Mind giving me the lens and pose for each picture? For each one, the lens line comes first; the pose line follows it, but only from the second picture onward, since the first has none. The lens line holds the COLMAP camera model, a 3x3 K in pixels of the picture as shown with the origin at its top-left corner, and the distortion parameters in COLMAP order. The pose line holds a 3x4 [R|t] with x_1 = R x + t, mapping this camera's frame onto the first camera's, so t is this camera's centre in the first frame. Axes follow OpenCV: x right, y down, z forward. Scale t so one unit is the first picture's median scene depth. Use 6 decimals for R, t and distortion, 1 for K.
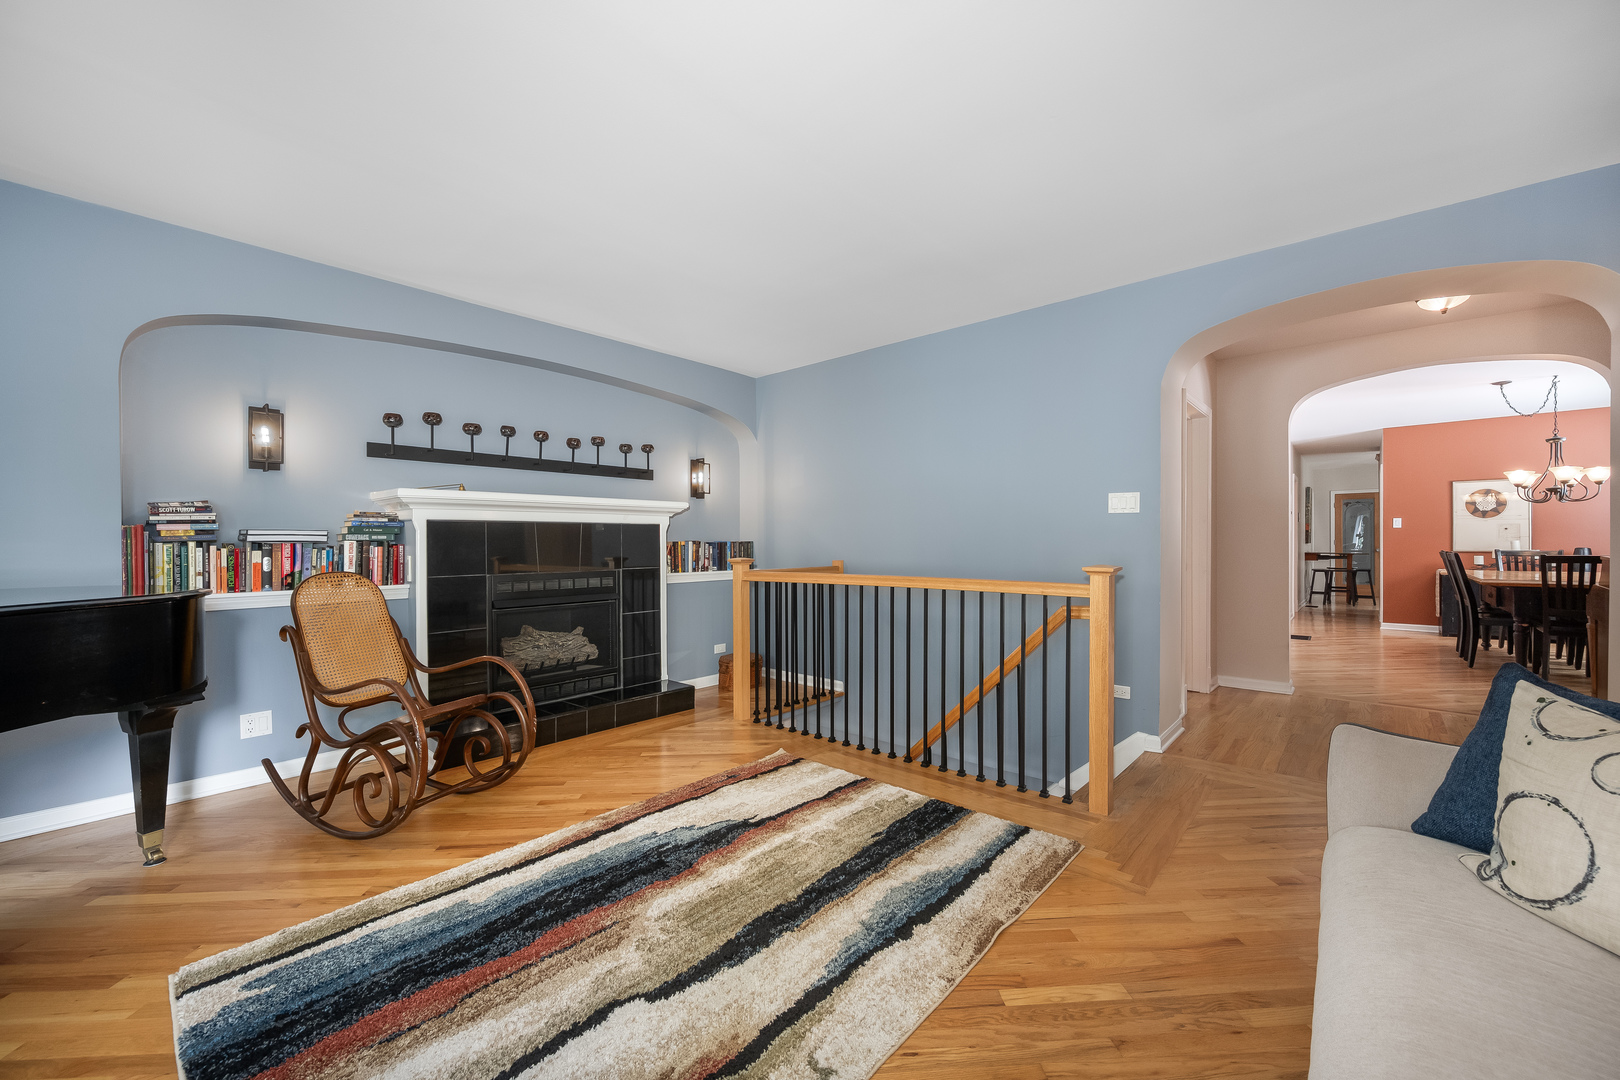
lens RADIAL K [[644.5, 0, 805.7], [0, 644.5, 545.4], [0, 0, 1]] dist [0.003229, 0.000002]
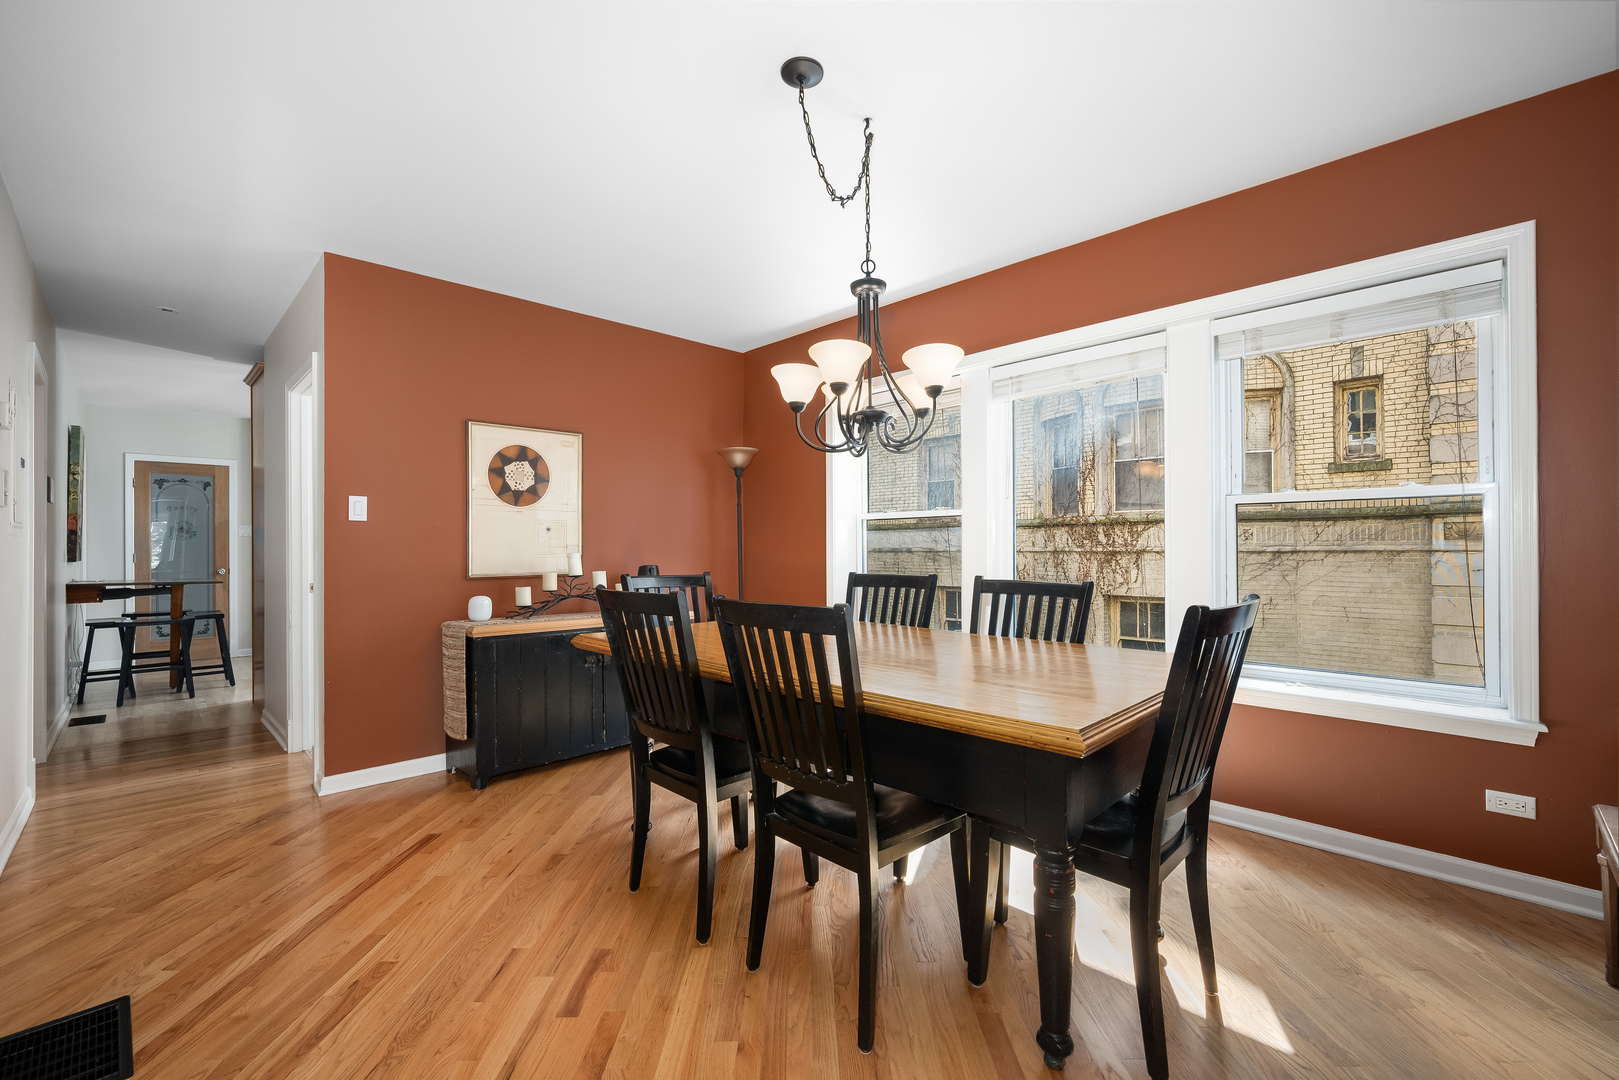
lens RADIAL K [[683.1, 0, 816.1], [0, 683.1, 542.9], [0, 0, 1]] dist [-0.003164, -0.000216]
pose [[0.068260, 0.009098, 0.997626, 0.374582], [0.013851, 0.999853, -0.010066, -0.004690], [-0.997571, 0.014505, 0.068124, 0.495468]]
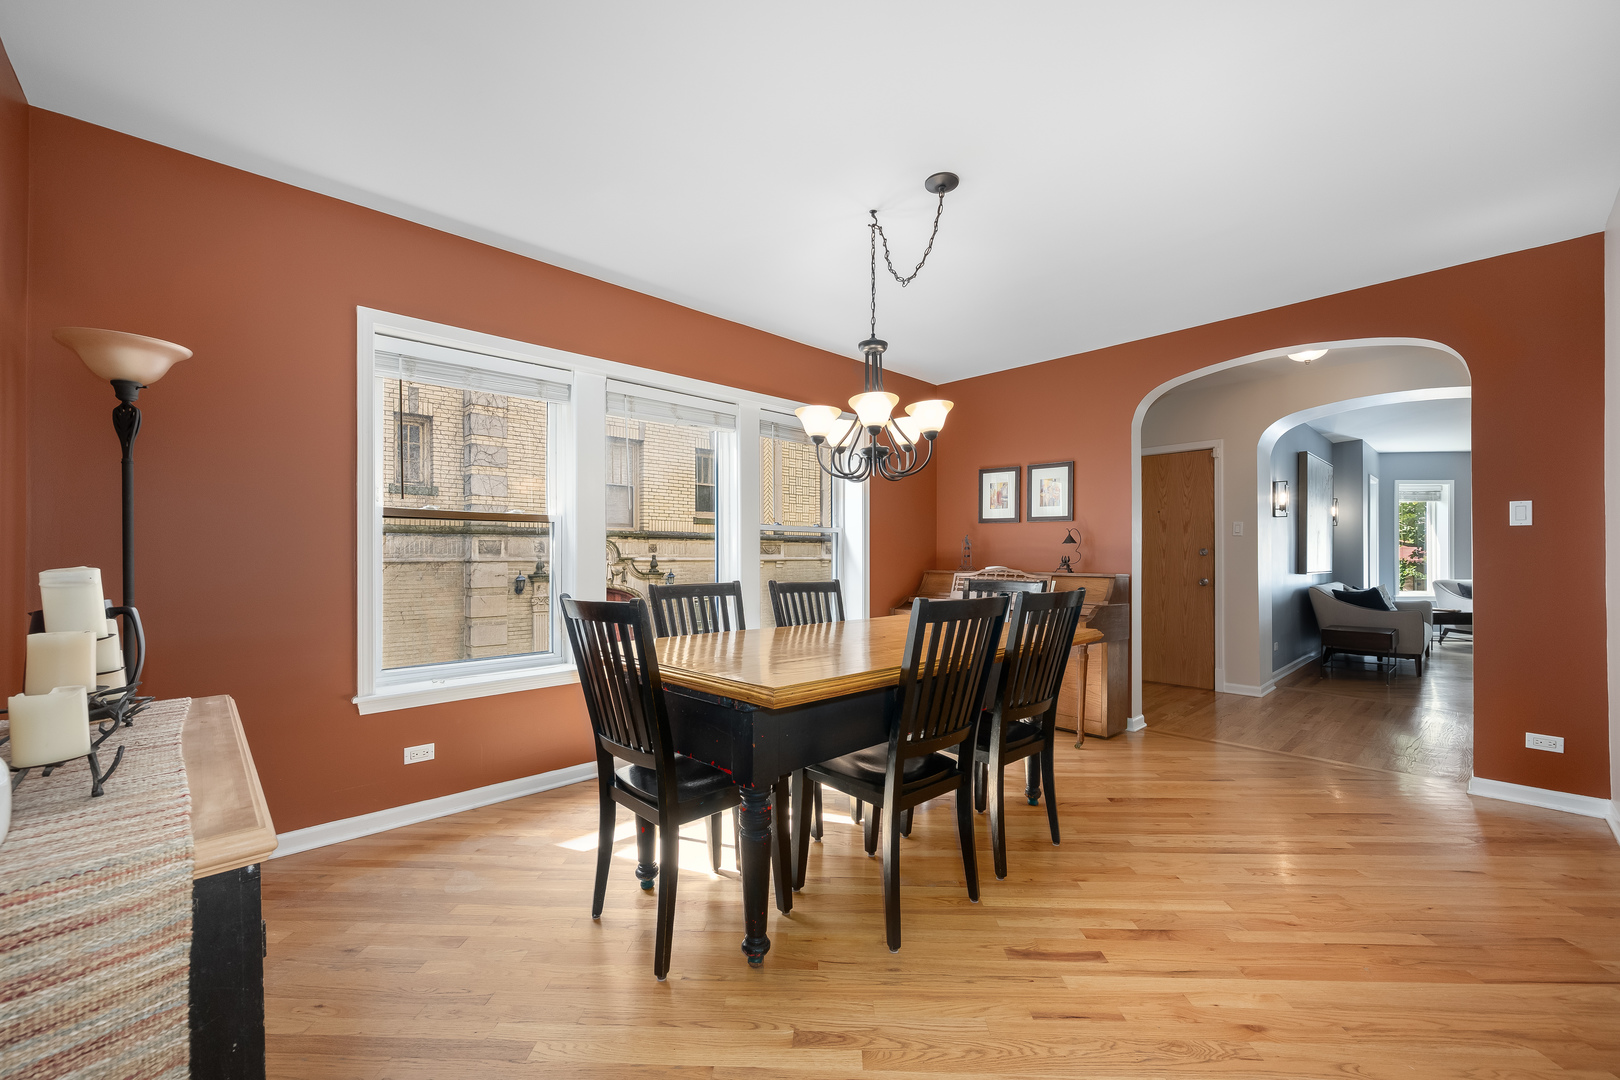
lens RADIAL K [[644.5, 0, 810.2], [0, 644.5, 554.6], [0, 0, 1]] dist [0.003229, 0.000002]
pose [[-0.995374, 0.003587, 0.096013, 0.759343], [0.004188, 0.999973, 0.006055, -0.010472], [-0.095988, 0.006429, -0.995362, 0.941193]]
